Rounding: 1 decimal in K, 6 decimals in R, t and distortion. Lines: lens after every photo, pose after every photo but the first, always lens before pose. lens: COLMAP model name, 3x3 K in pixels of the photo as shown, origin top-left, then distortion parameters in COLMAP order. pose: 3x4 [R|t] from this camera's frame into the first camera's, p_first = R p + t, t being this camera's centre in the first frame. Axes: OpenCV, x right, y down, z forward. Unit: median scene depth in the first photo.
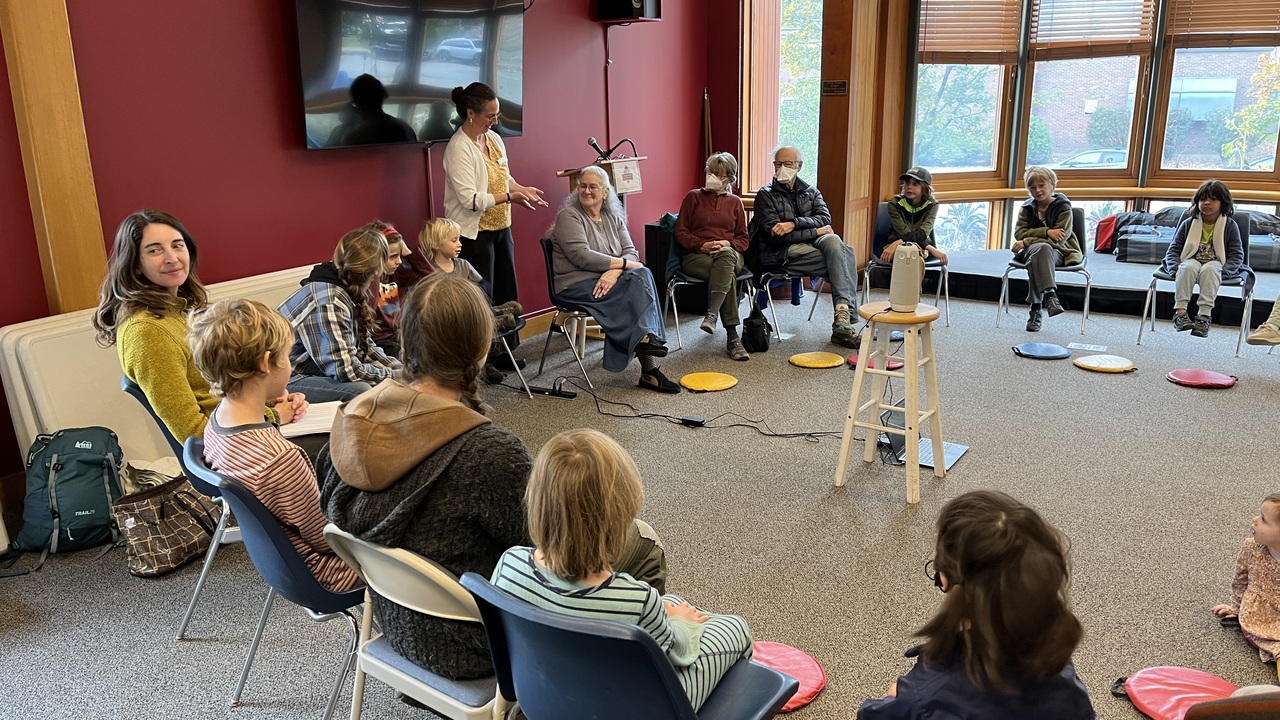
lens RADIAL K [[959.1, 0, 652.8], [0, 959.1, 367.7], [0, 0, 1]] dist [0.052789, -0.056189]
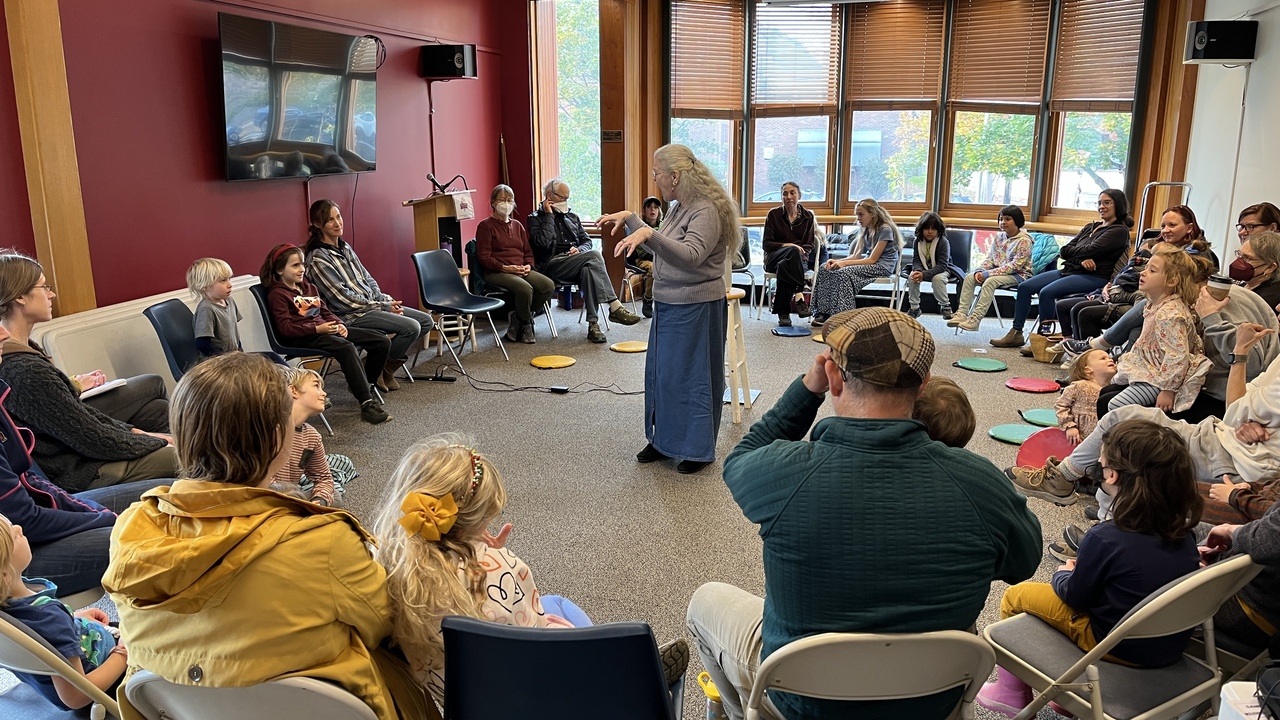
lens RADIAL K [[959.1, 0, 646.2], [0, 959.1, 363.6], [0, 0, 1]] dist [0.052789, -0.056189]
pose [[0.957278, -0.052222, 0.284415, -0.128968], [0.064898, 0.997267, -0.035321, 0.044977], [-0.281793, 0.052270, 0.958050, -0.169368]]
